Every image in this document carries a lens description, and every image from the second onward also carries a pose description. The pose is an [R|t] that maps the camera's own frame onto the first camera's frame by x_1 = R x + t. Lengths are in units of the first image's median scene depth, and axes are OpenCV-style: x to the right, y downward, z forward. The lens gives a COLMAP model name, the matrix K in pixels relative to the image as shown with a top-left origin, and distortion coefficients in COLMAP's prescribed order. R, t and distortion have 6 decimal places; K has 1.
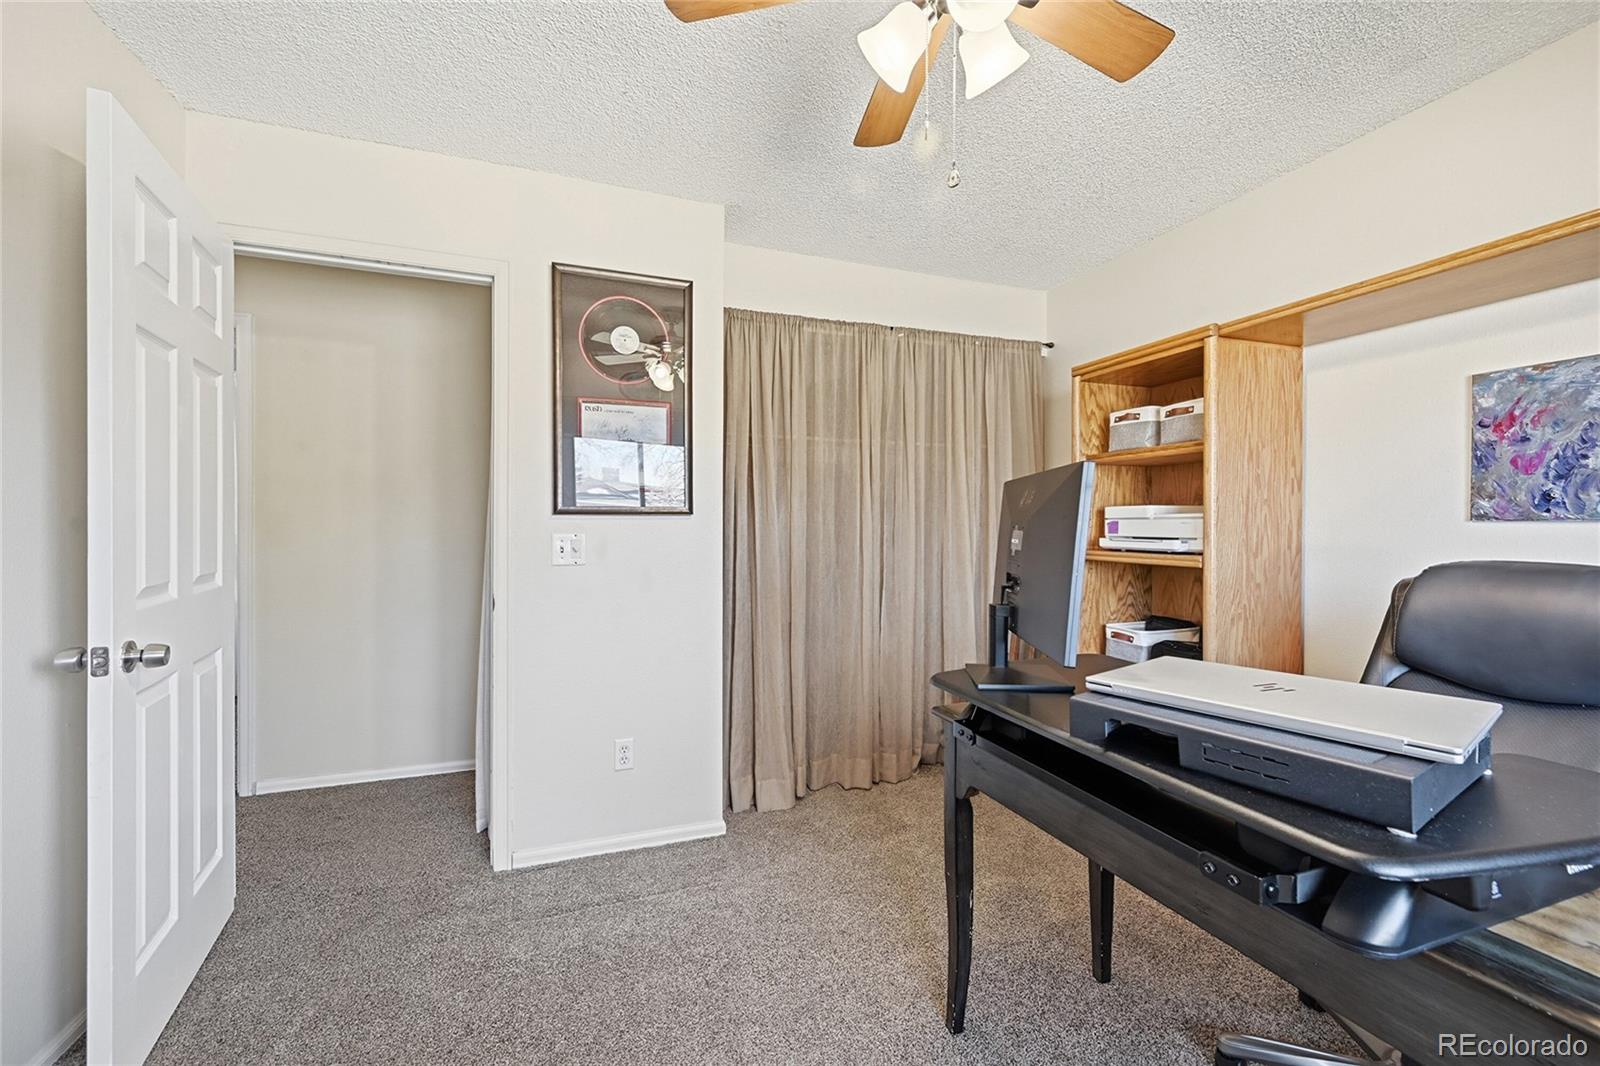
lens RADIAL K [[650.9, 0, 805.5], [0, 650.9, 523.3], [0, 0, 1]] dist [0.000270, -0.000029]
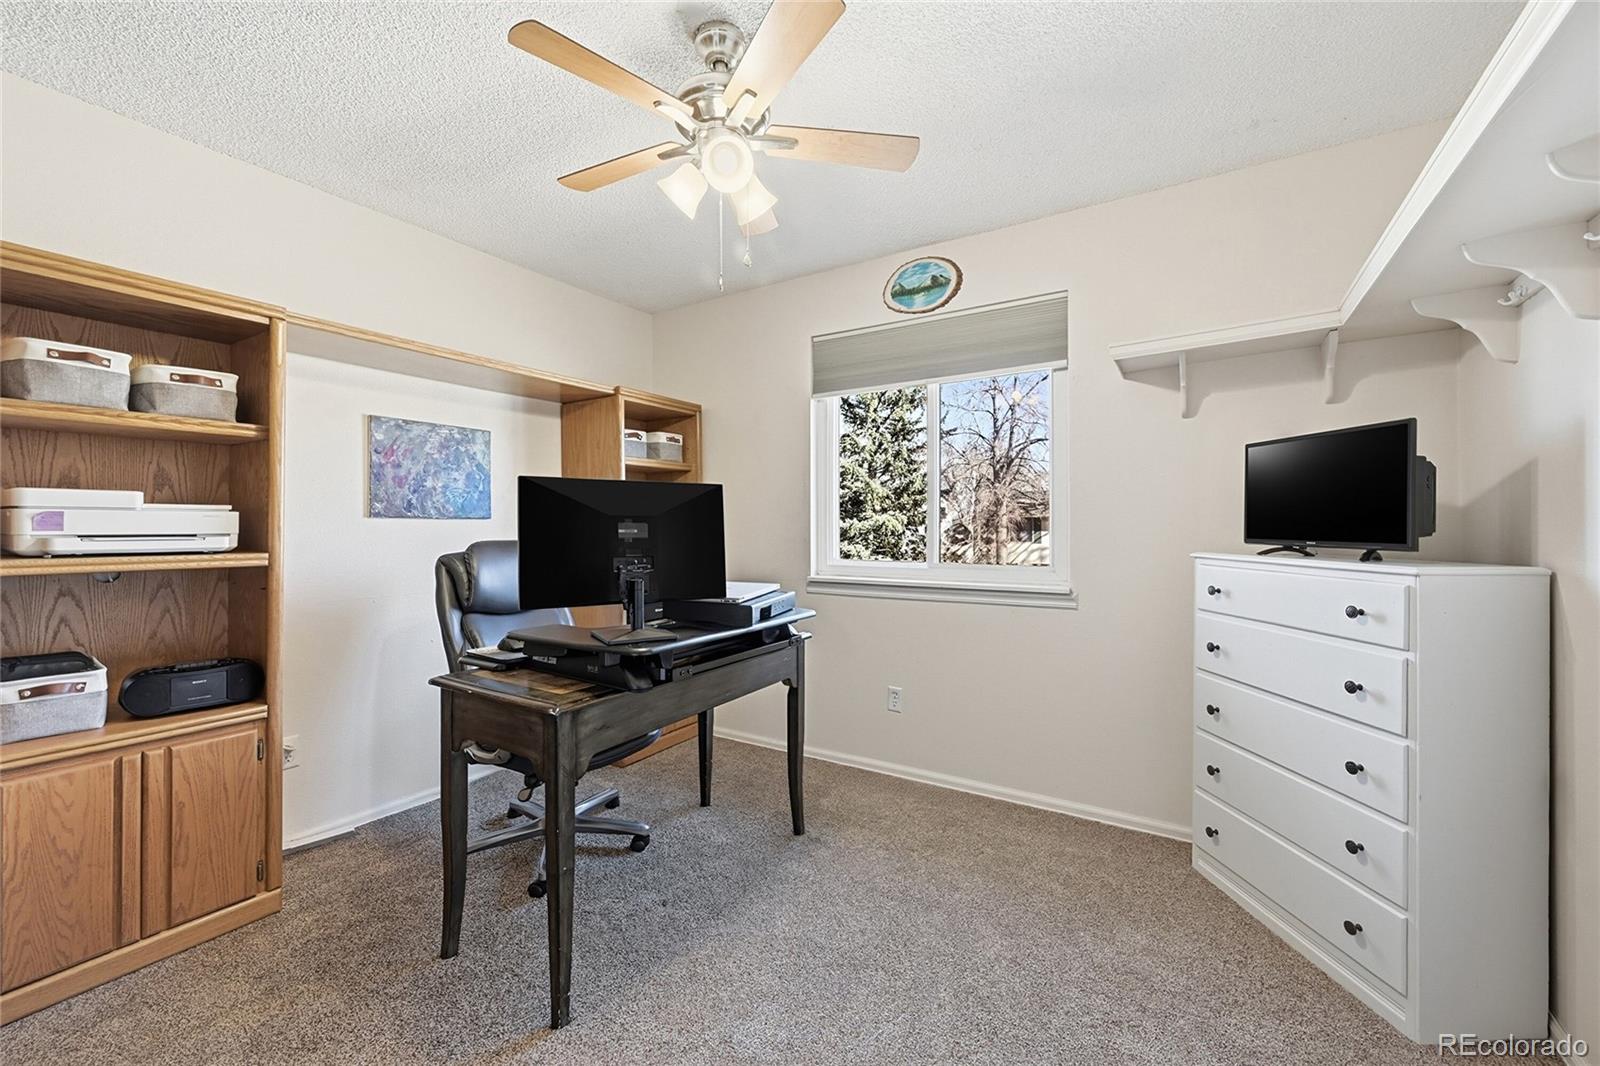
lens RADIAL K [[650.9, 0, 805.5], [0, 650.9, 523.3], [0, 0, 1]] dist [0.000270, -0.000029]
pose [[-0.622184, 0.000140, 0.782871, -0.693004], [-0.004470, 0.999983, -0.003731, 0.010454], [-0.782858, -0.005821, -0.622173, 1.162119]]
